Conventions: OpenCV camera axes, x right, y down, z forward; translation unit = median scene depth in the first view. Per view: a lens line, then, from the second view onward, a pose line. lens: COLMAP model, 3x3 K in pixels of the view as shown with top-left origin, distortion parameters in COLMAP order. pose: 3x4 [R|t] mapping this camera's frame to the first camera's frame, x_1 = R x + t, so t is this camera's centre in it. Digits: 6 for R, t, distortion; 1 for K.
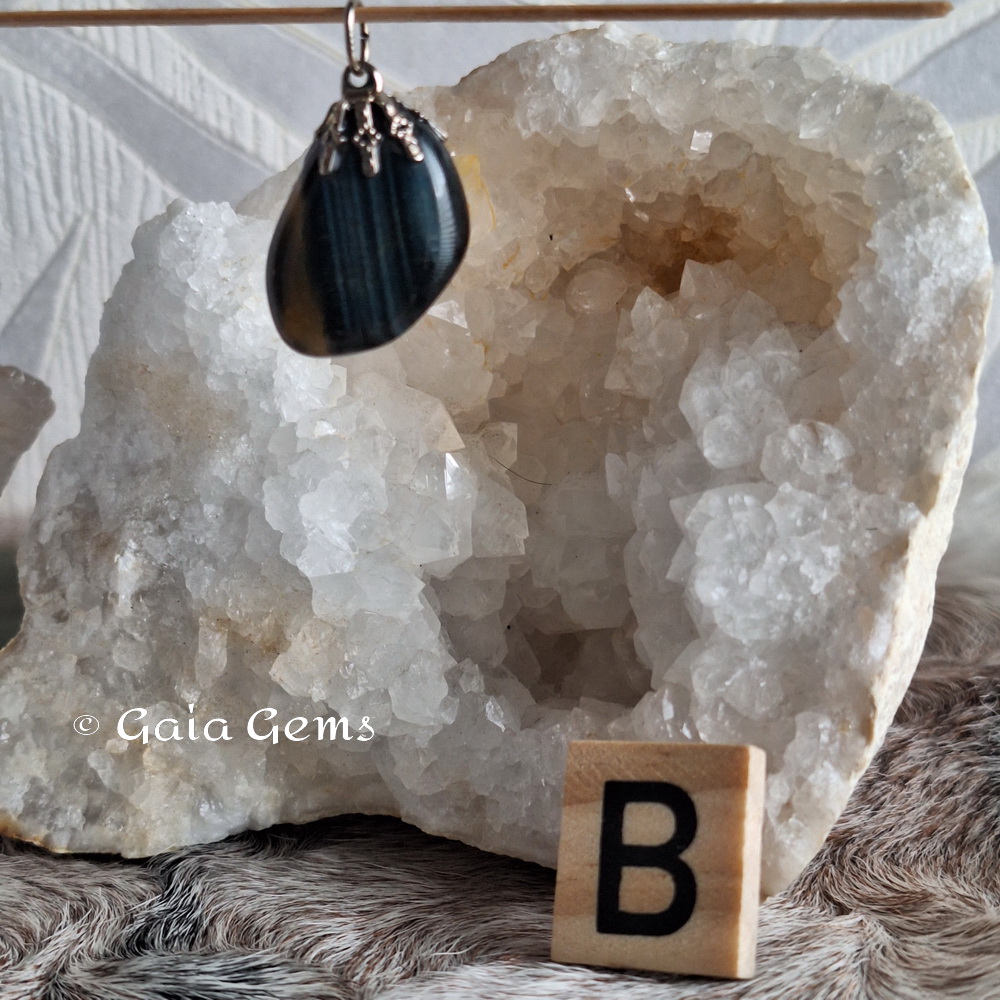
lens RADIAL K [[1908.4, 0, 513.7], [0, 1908.4, 521.9], [0, 0, 1]] dist [0.187264, -0.519262]
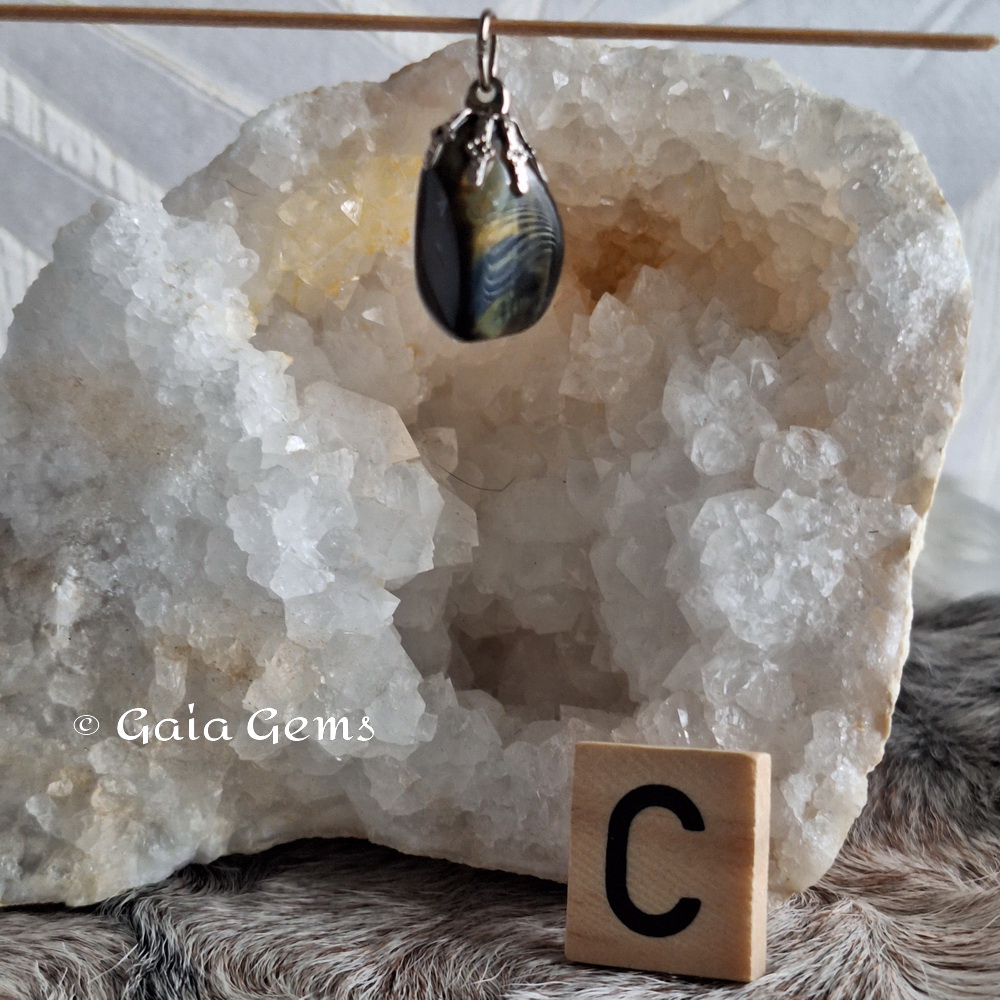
lens RADIAL K [[1908.4, 0, 513.7], [0, 1908.4, 521.9], [0, 0, 1]] dist [0.187264, -0.519262]
pose [[0.959790, -0.038804, 0.278022, -0.259866], [0.030654, 0.998965, 0.033602, -0.038215], [-0.279039, -0.023728, 0.959987, 0.048857]]
